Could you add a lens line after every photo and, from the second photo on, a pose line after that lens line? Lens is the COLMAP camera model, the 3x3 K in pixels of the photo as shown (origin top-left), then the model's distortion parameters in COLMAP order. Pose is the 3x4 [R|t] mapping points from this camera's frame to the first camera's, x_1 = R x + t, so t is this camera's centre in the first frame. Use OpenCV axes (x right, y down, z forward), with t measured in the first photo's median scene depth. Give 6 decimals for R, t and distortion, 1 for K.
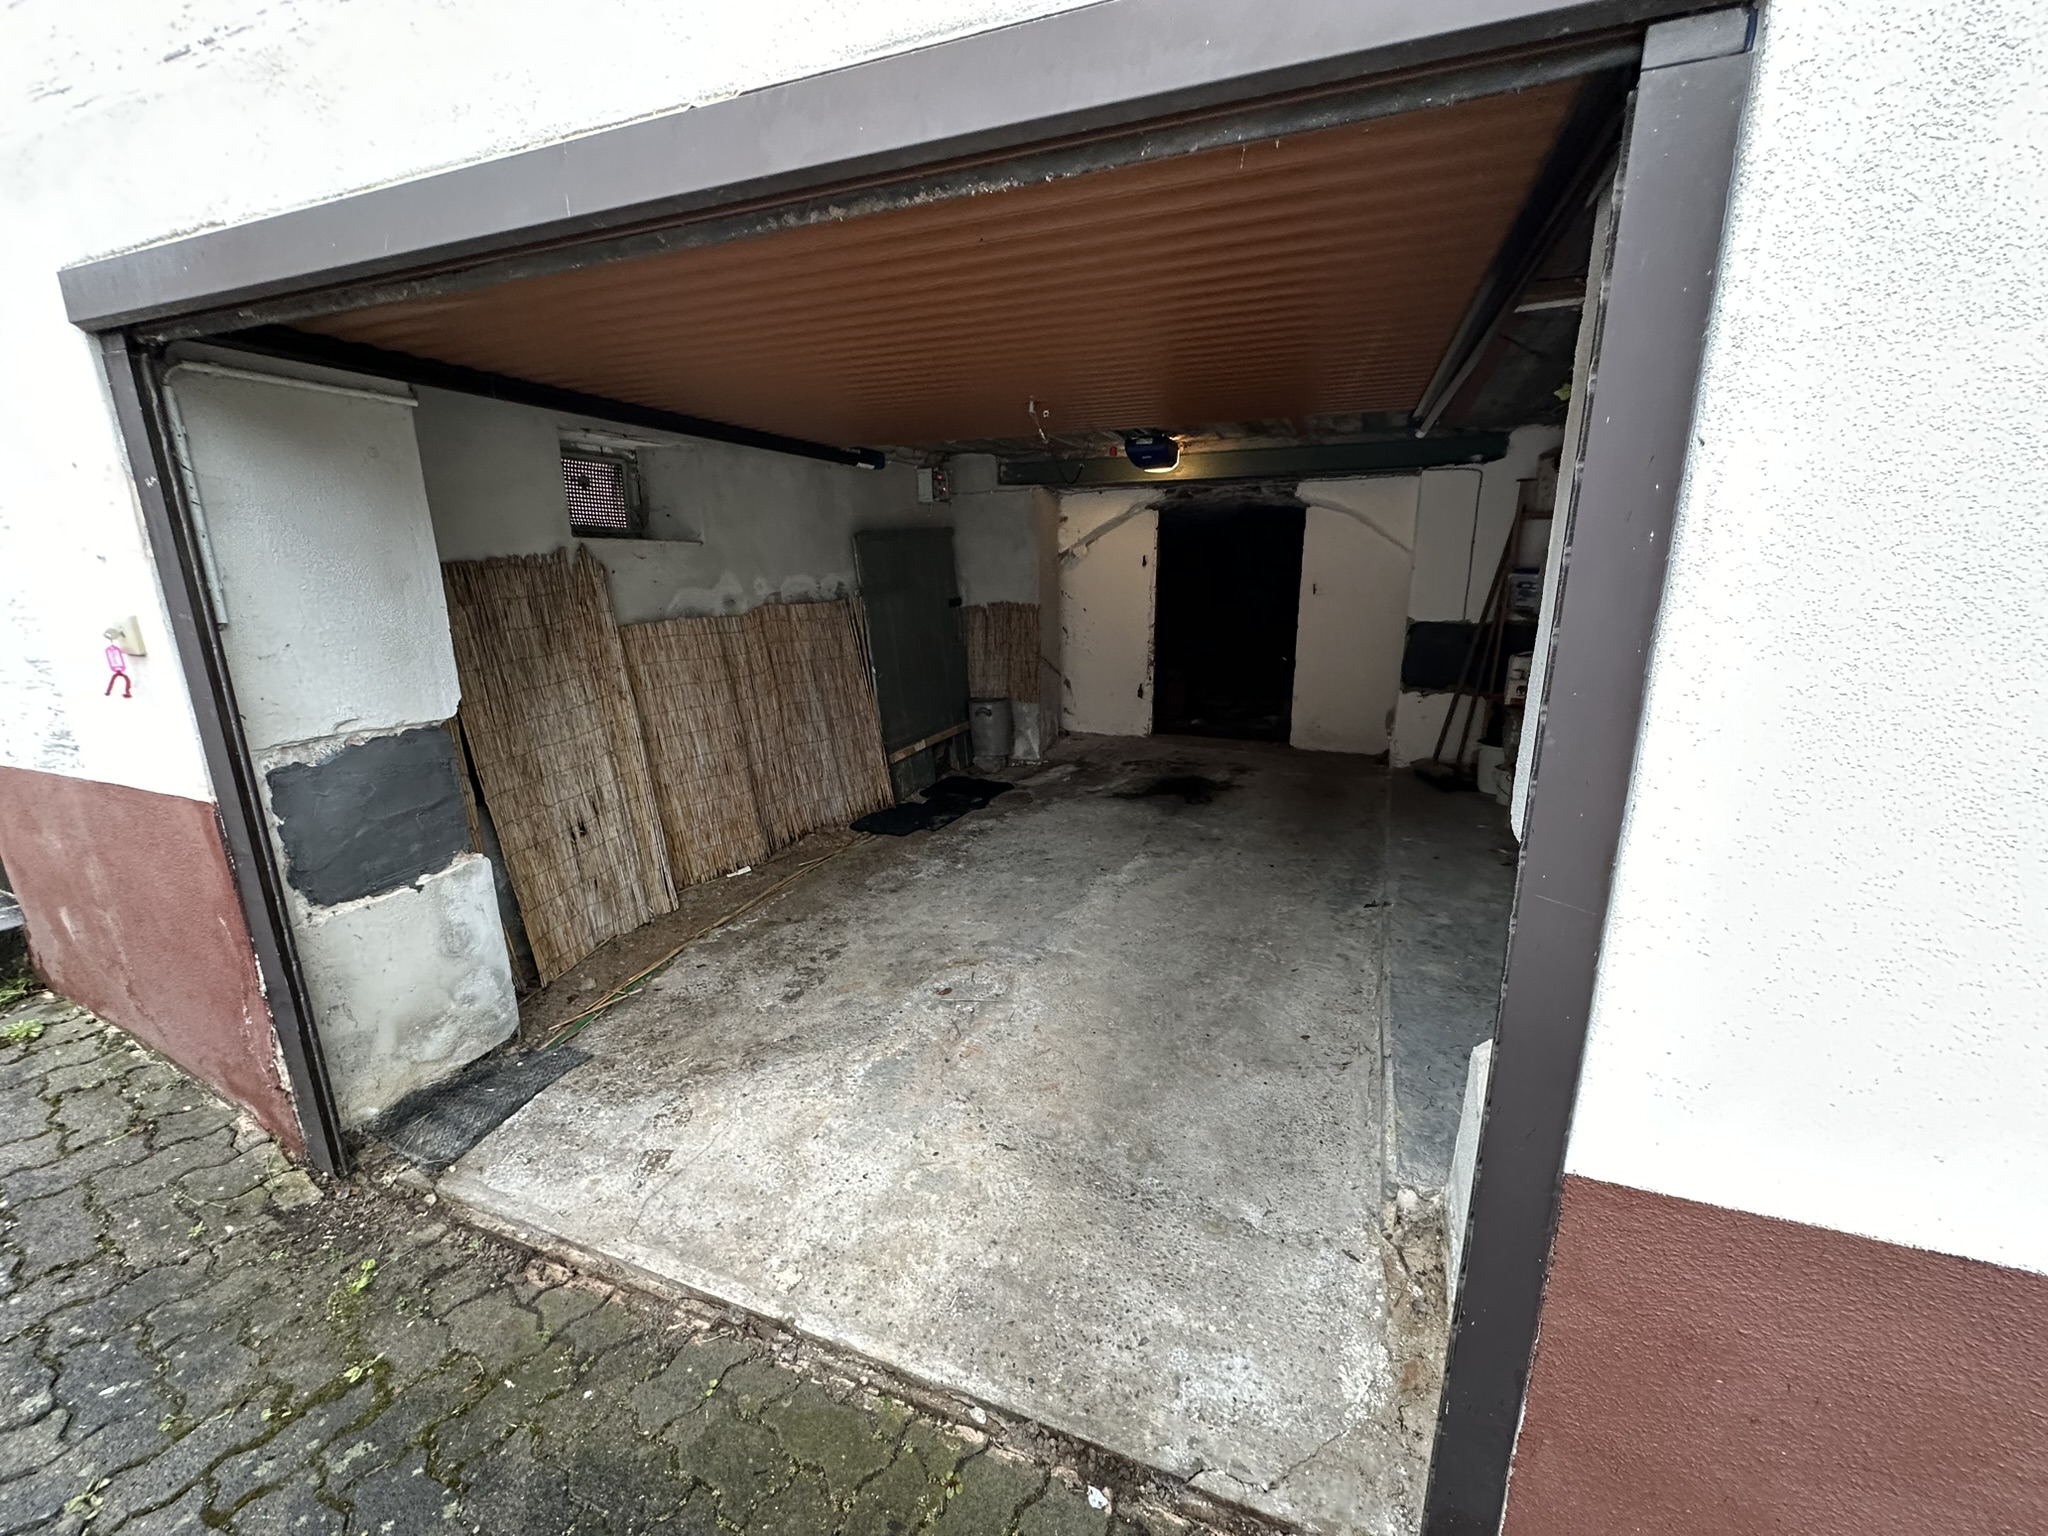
lens RADIAL K [[818.8, 0, 1023.4], [0, 818.8, 764.7], [0, 0, 1]] dist [-0.002559, 0.000426]
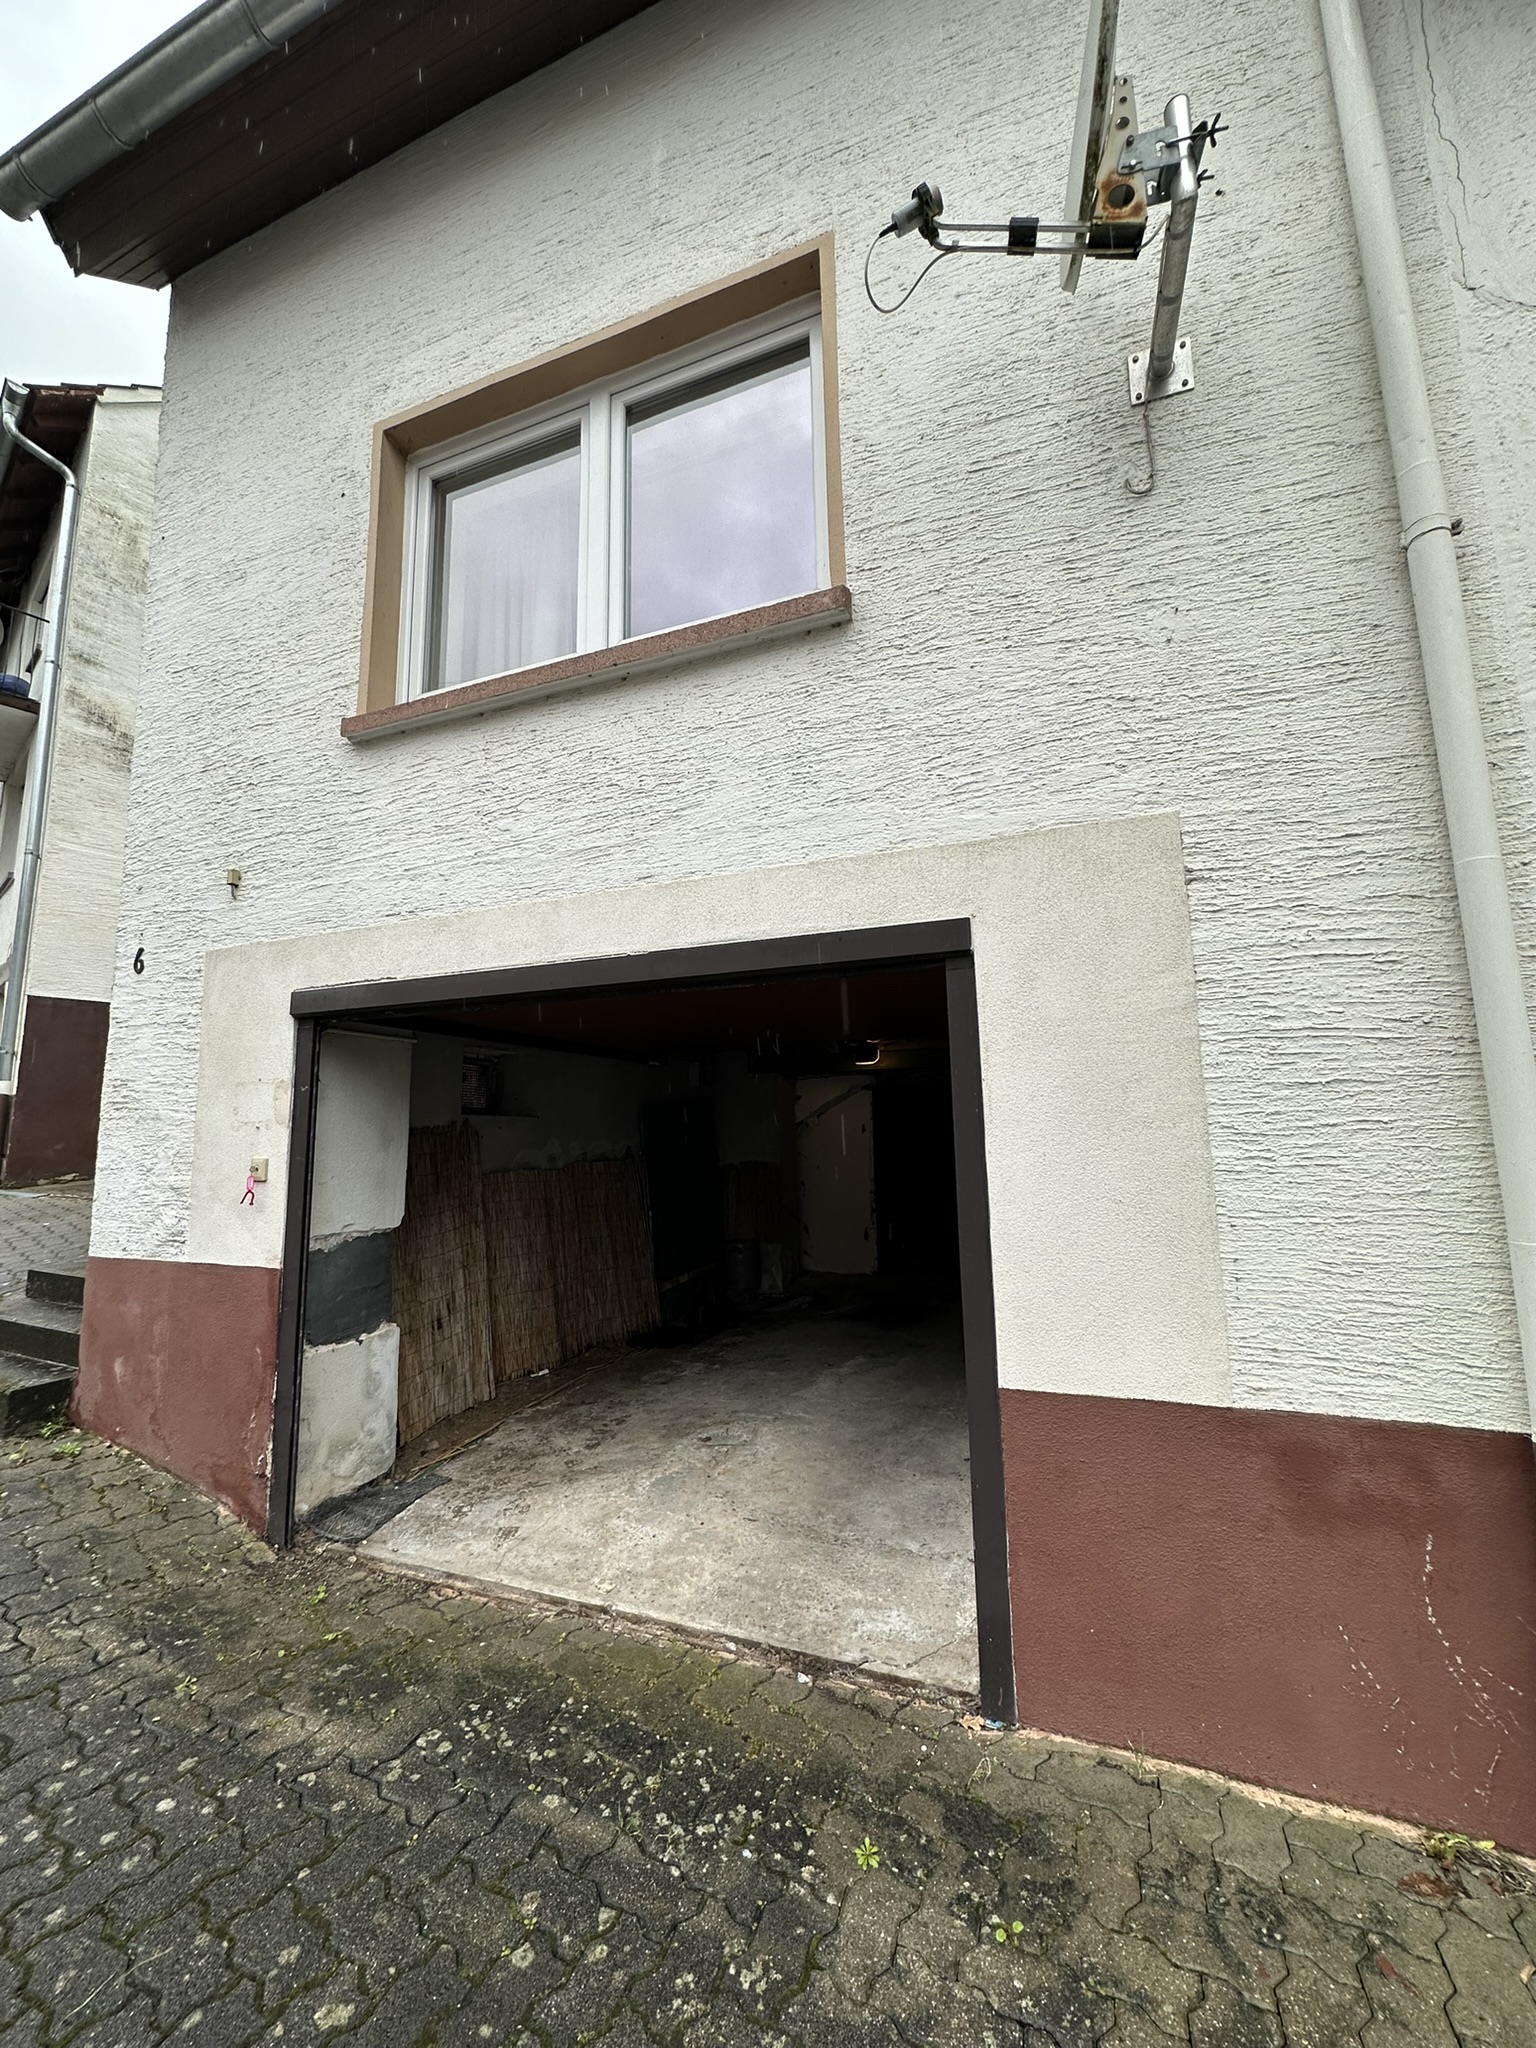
lens RADIAL K [[818.8, 0, 777.5], [0, 818.8, 1019.0], [0, 0, 1]] dist [-0.002559, 0.000426]
pose [[0.999954, -0.008580, 0.004344, 0.024855], [0.009582, 0.927599, -0.373454, 0.164441], [-0.000825, 0.373479, 0.927638, -0.599250]]
